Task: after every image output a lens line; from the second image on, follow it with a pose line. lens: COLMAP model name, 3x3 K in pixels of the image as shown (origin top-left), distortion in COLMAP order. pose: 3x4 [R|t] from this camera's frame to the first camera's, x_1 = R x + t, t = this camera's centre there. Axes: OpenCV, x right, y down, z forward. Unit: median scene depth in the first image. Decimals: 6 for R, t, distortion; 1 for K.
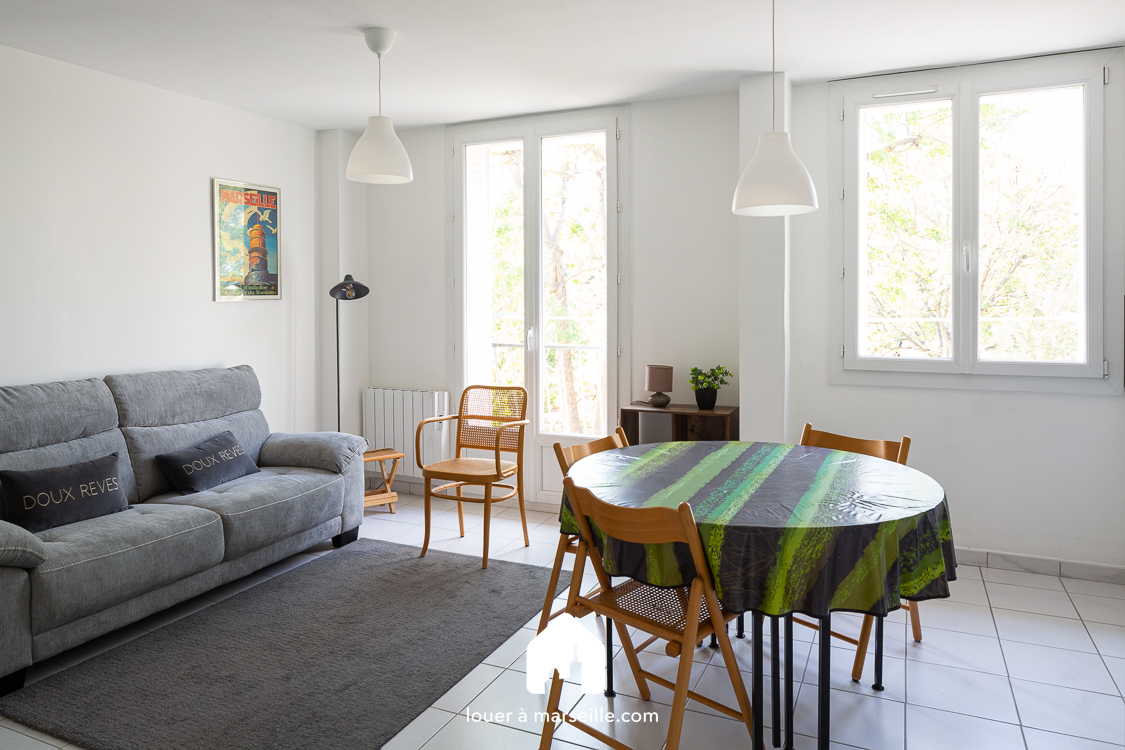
lens RADIAL K [[755.8, 0, 561.6], [0, 755.8, 290.4], [0, 0, 1]] dist [-0.006194, 0.002826]
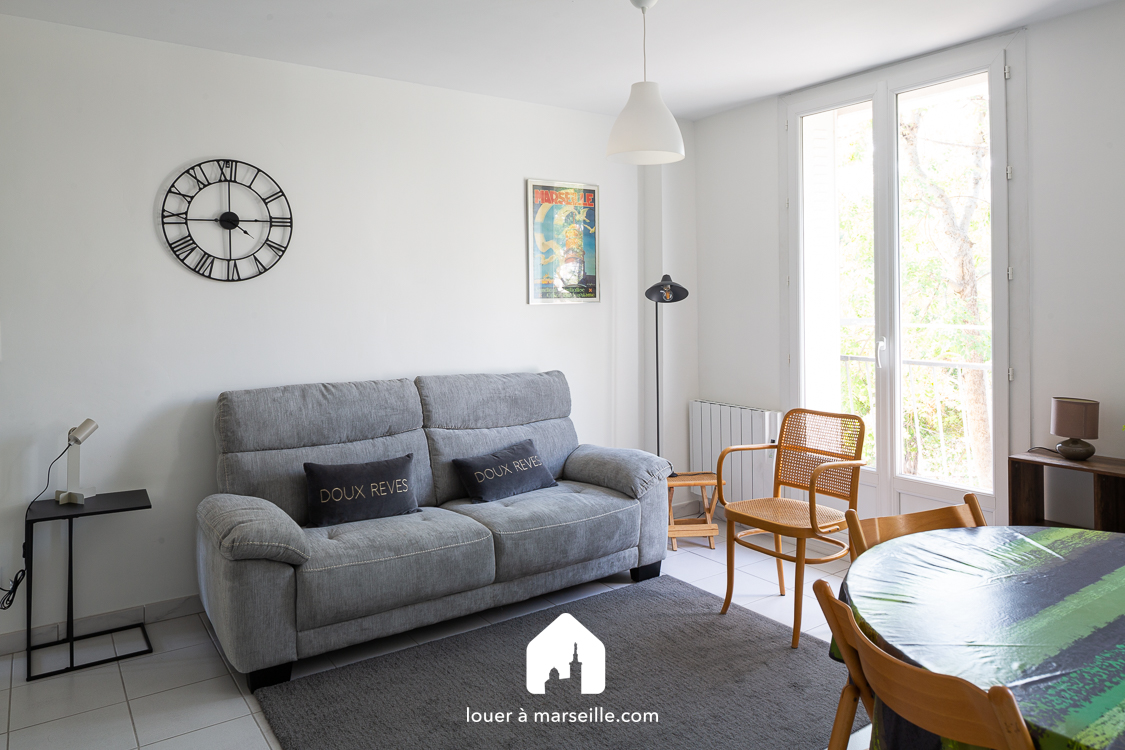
lens RADIAL K [[755.8, 0, 561.6], [0, 755.8, 290.4], [0, 0, 1]] dist [-0.006194, 0.002826]
pose [[0.861265, -0.008226, -0.508090, 0.086400], [0.006392, 0.999965, -0.005355, 0.002295], [0.508116, 0.001364, 0.861287, 0.199821]]
